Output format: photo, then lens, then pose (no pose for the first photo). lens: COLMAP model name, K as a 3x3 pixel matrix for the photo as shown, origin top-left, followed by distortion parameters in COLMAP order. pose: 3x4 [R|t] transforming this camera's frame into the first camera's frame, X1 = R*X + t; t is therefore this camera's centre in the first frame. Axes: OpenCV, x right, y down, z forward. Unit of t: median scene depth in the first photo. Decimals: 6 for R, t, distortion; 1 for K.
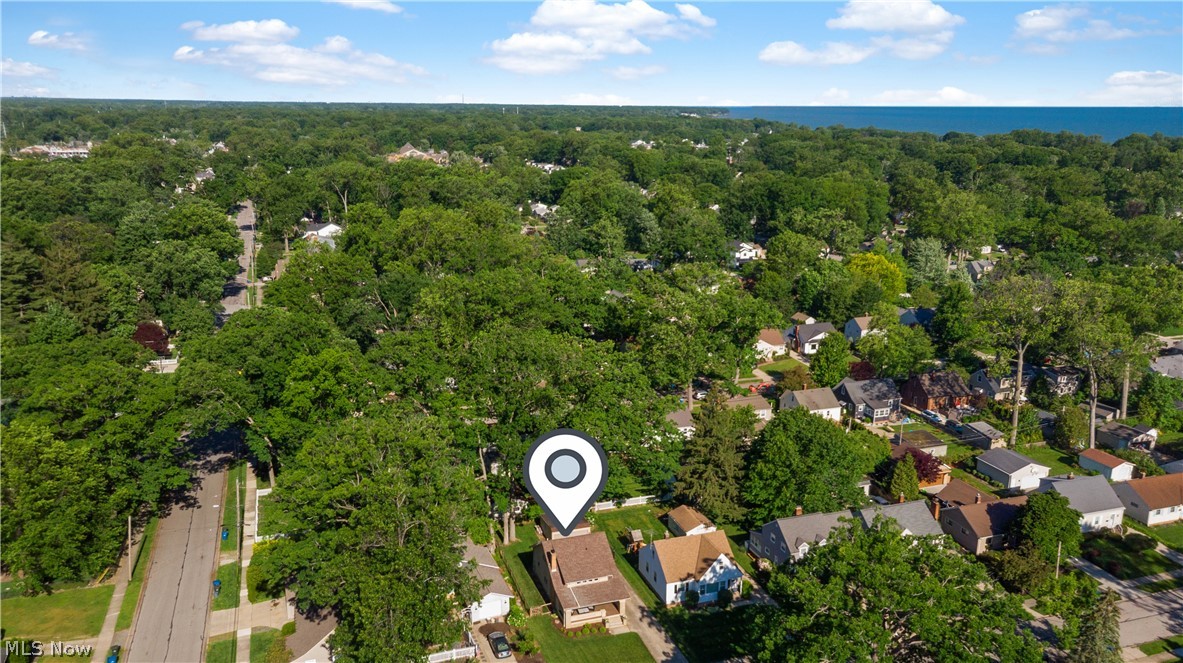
lens RADIAL K [[994.5, 0, 591.5], [0, 994.5, 331.5], [0, 0, 1]] dist [0.039216, 0.010201]
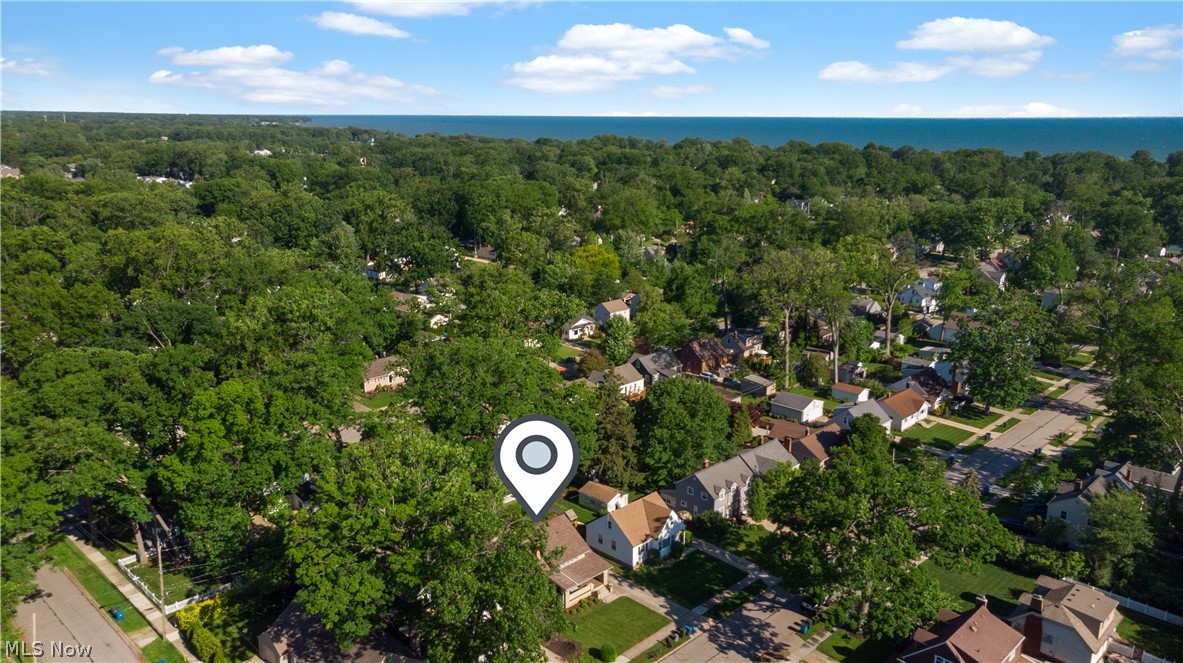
lens RADIAL K [[994.5, 0, 591.5], [0, 994.5, 331.5], [0, 0, 1]] dist [0.039216, 0.010201]
pose [[0.869833, -0.108014, 0.481377, -0.371474], [0.112767, 0.993437, 0.019146, -0.006043], [-0.480286, 0.037630, 0.876305, 0.047501]]
